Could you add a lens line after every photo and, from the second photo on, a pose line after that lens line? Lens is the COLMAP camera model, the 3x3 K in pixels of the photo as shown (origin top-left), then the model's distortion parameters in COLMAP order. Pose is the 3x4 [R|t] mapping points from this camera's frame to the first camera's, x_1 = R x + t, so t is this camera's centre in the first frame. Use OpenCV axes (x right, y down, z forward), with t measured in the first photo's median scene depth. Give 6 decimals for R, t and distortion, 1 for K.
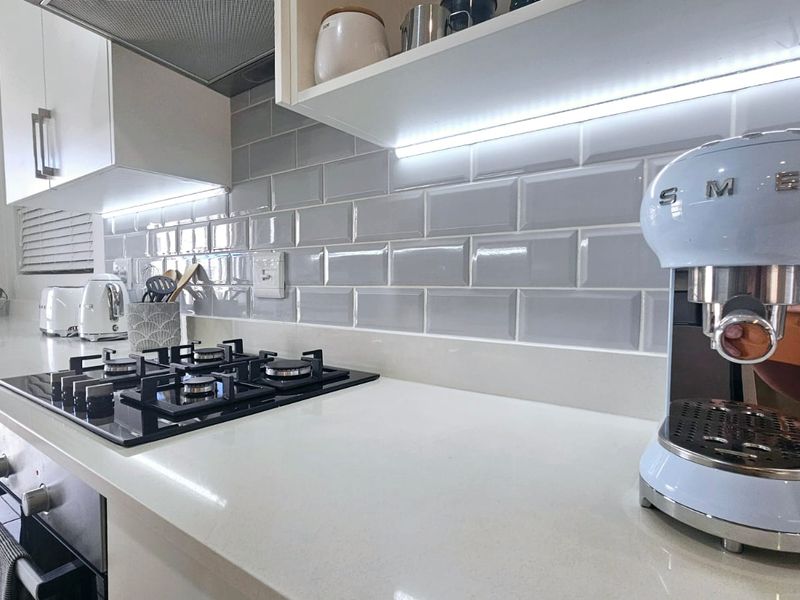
lens RADIAL K [[436.8, 0, 396.2], [0, 436.8, 310.2], [0, 0, 1]] dist [-0.004691, -0.001574]
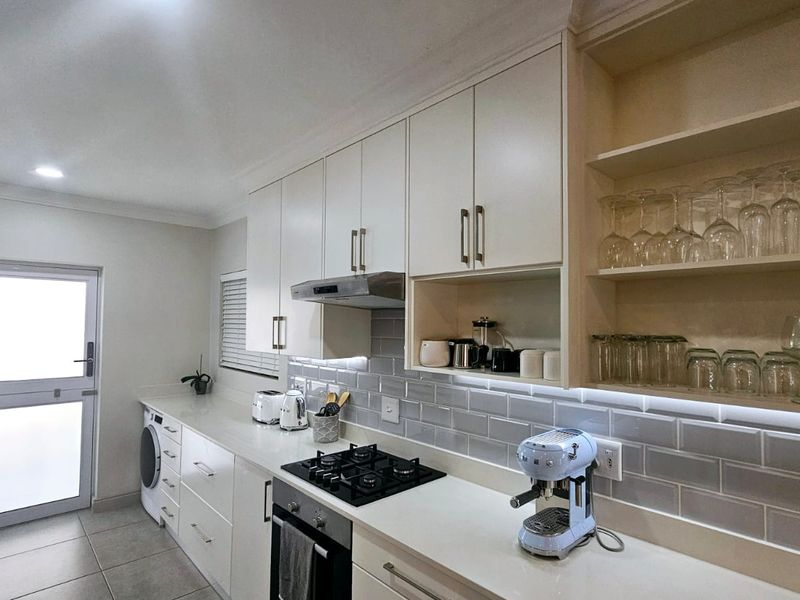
lens RADIAL K [[436.8, 0, 396.2], [0, 436.8, 310.2], [0, 0, 1]] dist [-0.004691, -0.001574]
pose [[0.980832, 0.002494, -0.194838, 0.124521], [-0.020588, 0.995648, -0.090894, -0.422598], [0.193763, 0.093163, 0.976615, -1.107596]]
